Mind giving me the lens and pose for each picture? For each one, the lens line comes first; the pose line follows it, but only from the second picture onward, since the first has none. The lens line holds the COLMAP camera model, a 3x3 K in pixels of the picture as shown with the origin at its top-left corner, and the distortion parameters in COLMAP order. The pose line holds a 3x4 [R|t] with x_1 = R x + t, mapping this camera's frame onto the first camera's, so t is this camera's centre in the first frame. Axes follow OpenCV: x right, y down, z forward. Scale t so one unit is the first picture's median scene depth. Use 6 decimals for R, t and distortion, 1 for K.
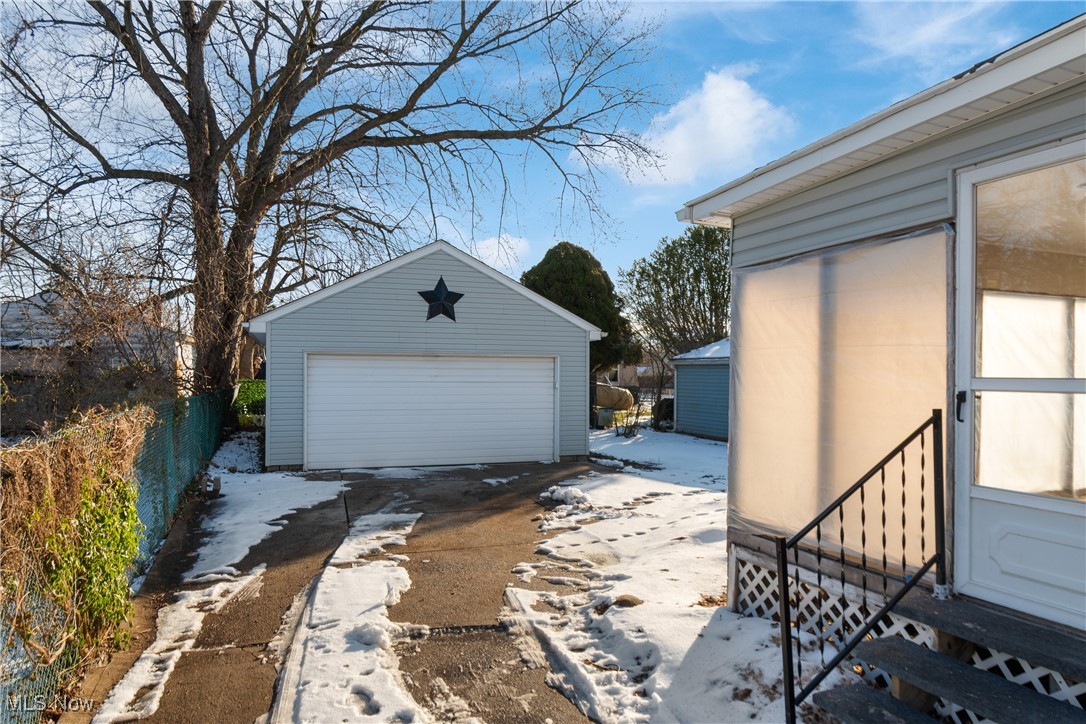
lens RADIAL K [[653.5, 0, 536.1], [0, 653.5, 358.0], [0, 0, 1]] dist [0.000268, 0.000126]
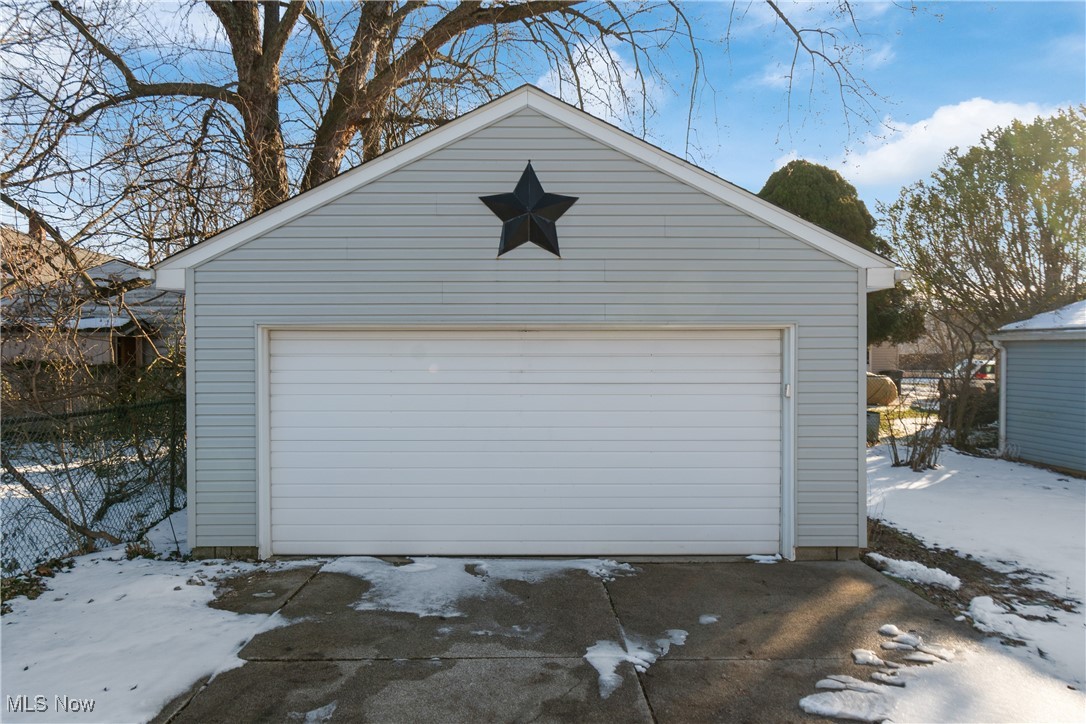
lens RADIAL K [[653.5, 0, 536.1], [0, 653.5, 358.0], [0, 0, 1]] dist [0.000268, 0.000126]
pose [[0.947970, -0.003905, -0.318335, 0.008732], [0.014632, 0.999403, 0.031313, 0.002141], [0.318022, -0.034342, 0.947461, 0.436824]]
